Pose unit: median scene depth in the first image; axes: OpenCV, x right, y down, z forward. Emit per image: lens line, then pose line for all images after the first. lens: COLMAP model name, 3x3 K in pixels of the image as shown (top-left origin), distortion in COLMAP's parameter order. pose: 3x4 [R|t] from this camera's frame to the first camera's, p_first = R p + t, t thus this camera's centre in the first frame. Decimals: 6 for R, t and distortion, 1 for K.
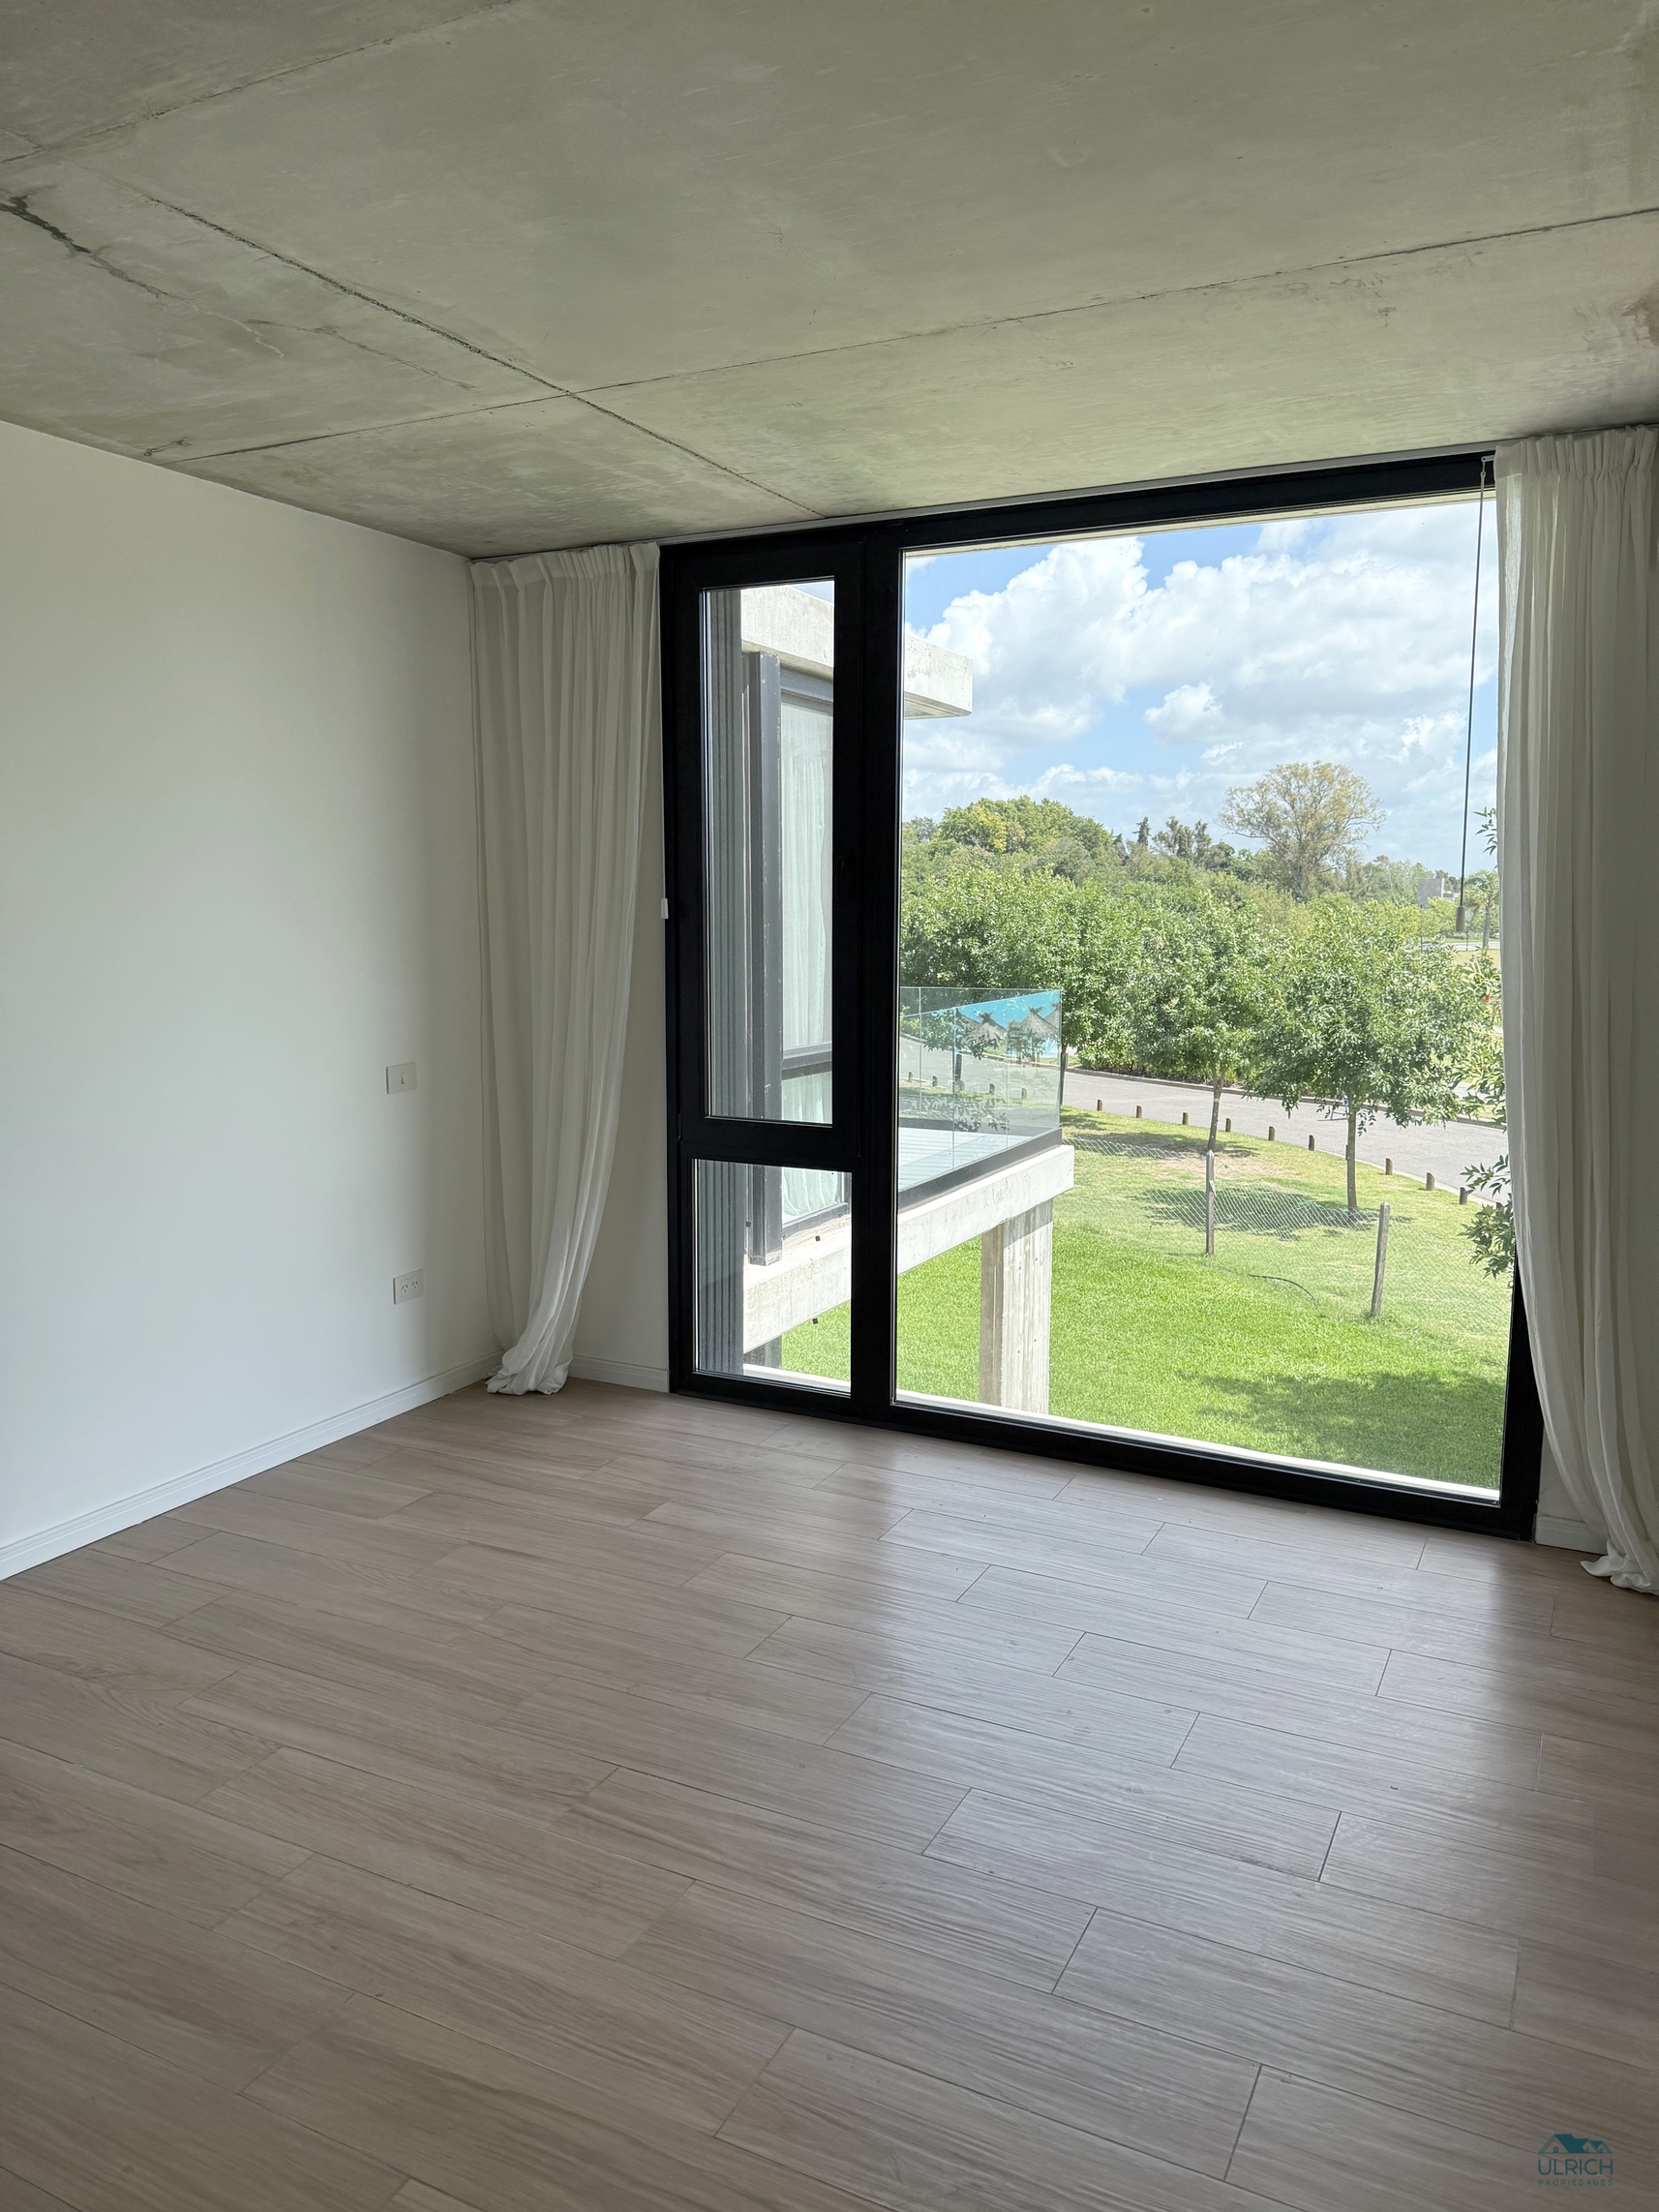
lens RADIAL K [[1572.6, 0, 829.5], [0, 1572.6, 1106.0], [0, 0, 1]] dist [0.172962, -0.253718]
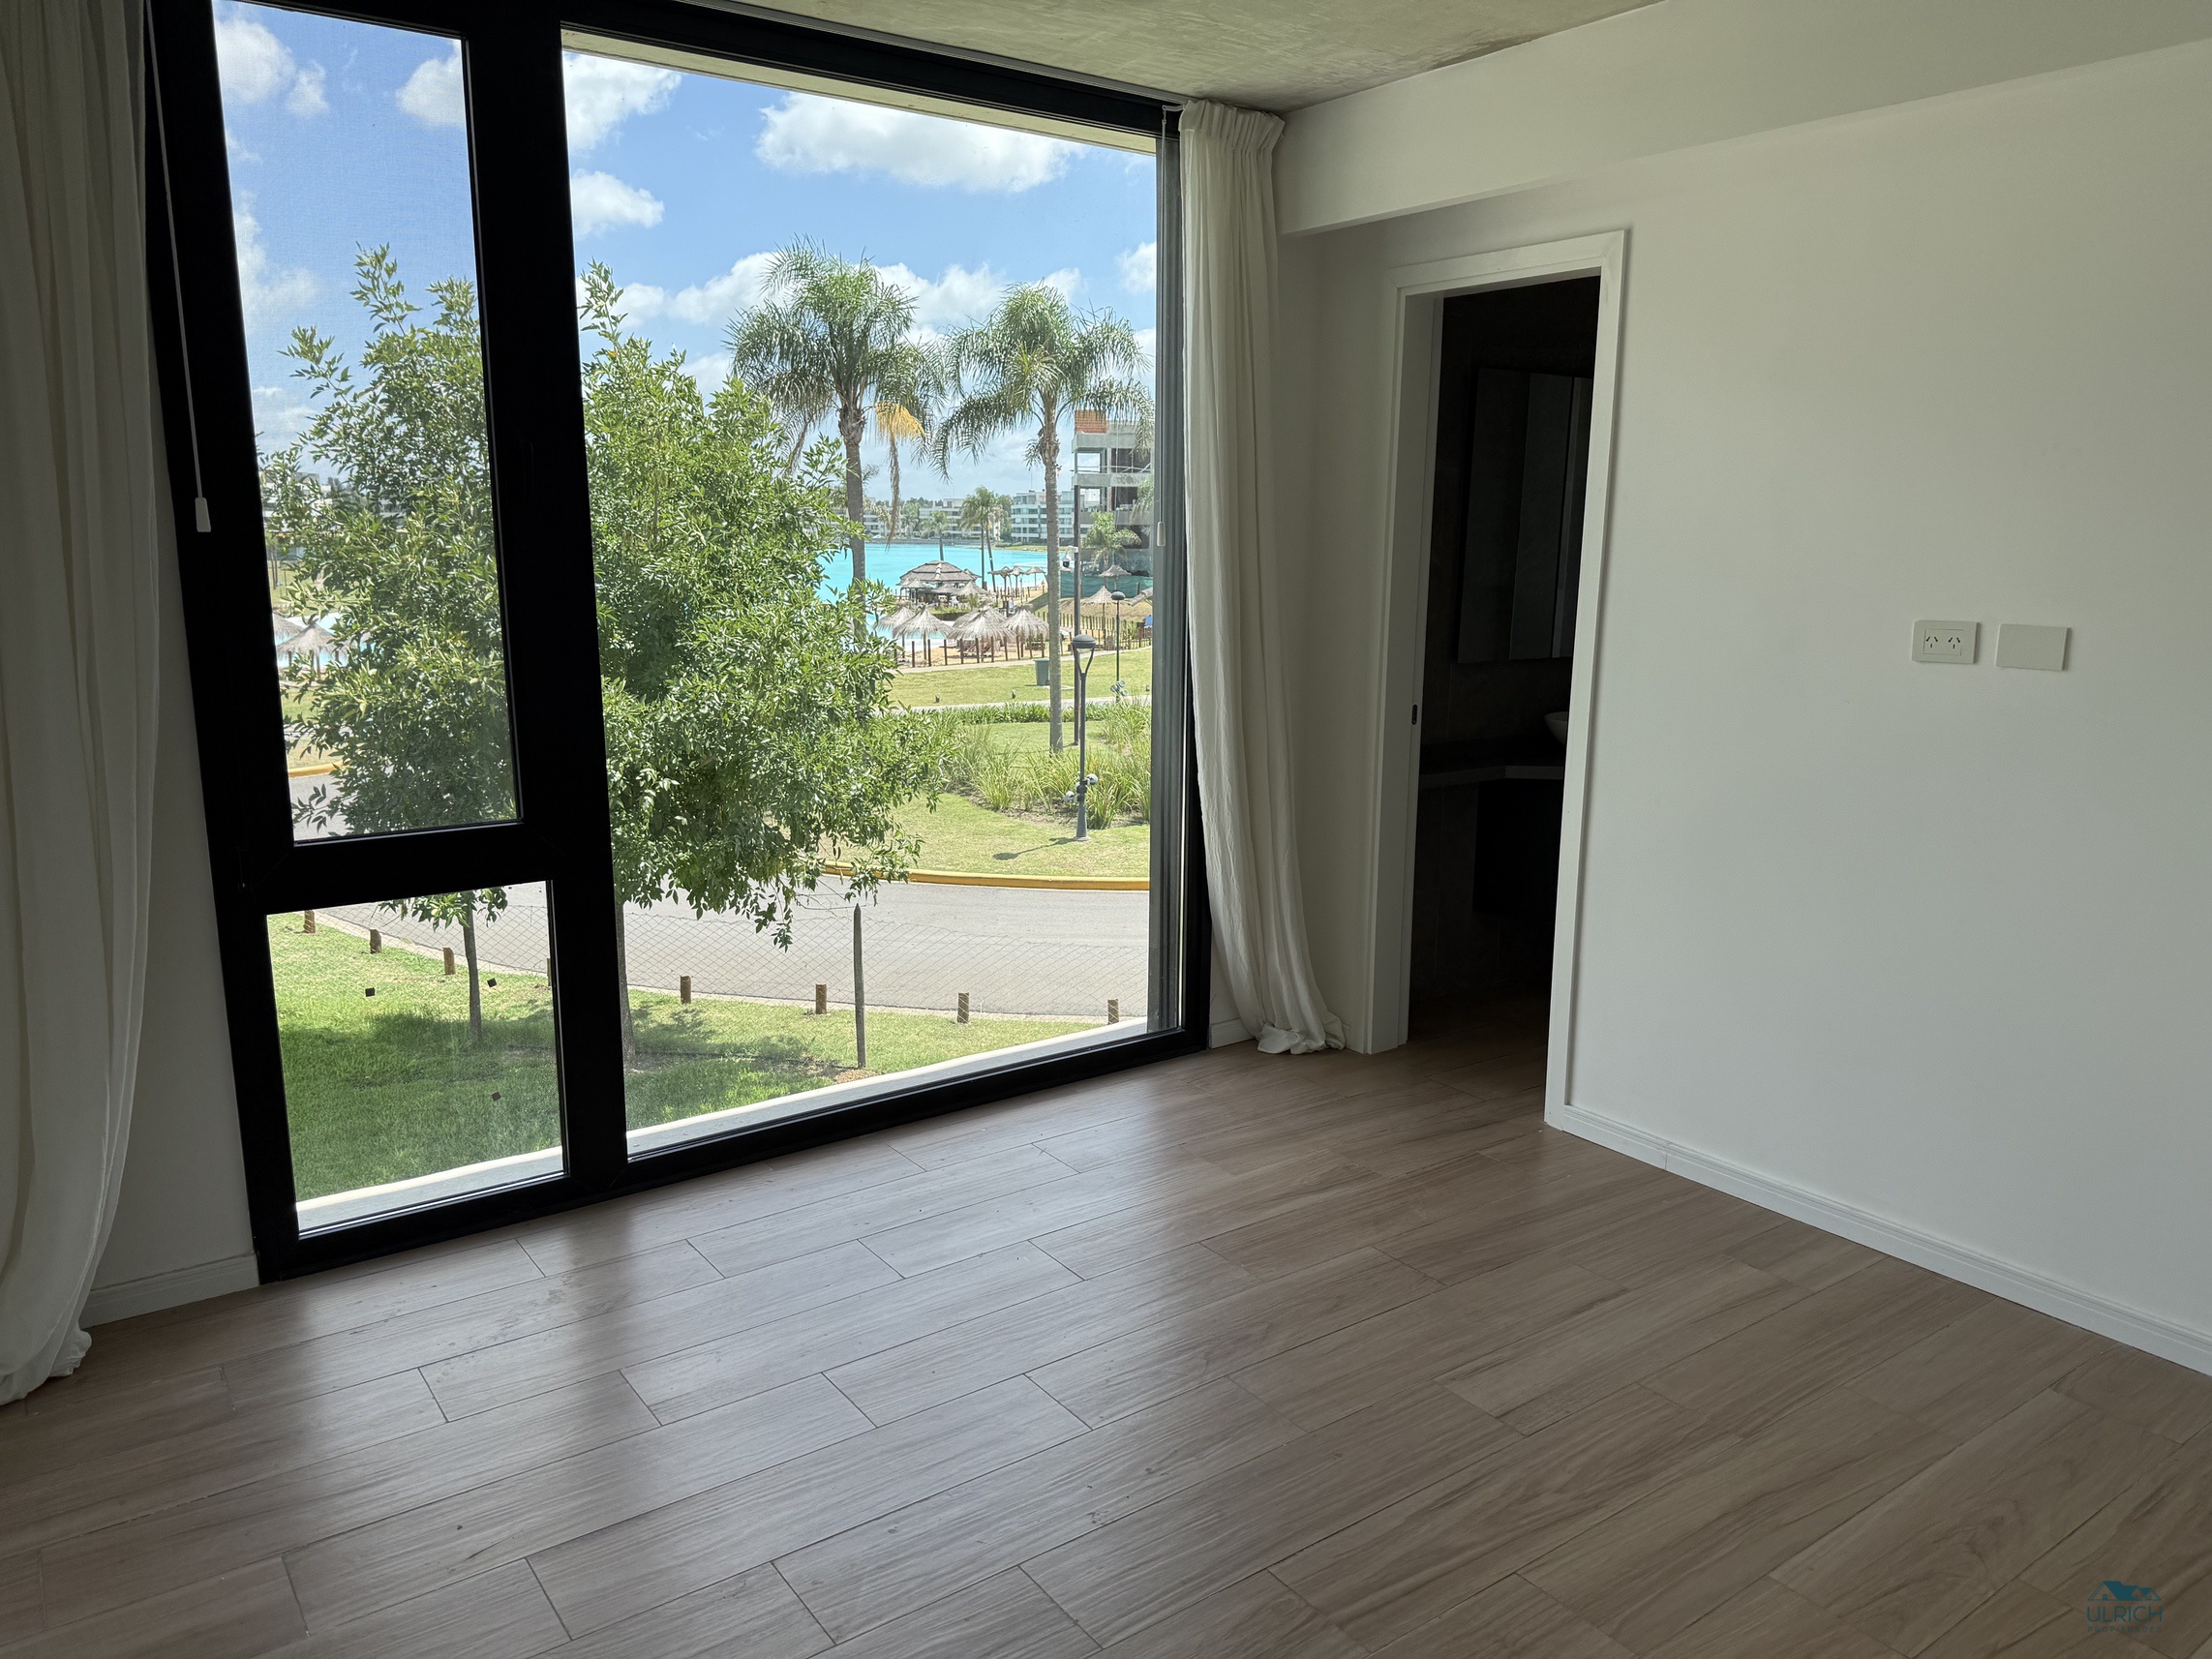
lens RADIAL K [[1572.6, 0, 1113.8], [0, 1572.6, 842.8], [0, 0, 1]] dist [0.172962, -0.253718]
pose [[0.449407, -0.175501, 0.875918, -0.586134], [0.104900, 0.984096, 0.143355, -0.060346], [-0.887147, 0.027459, 0.460670, 0.478709]]
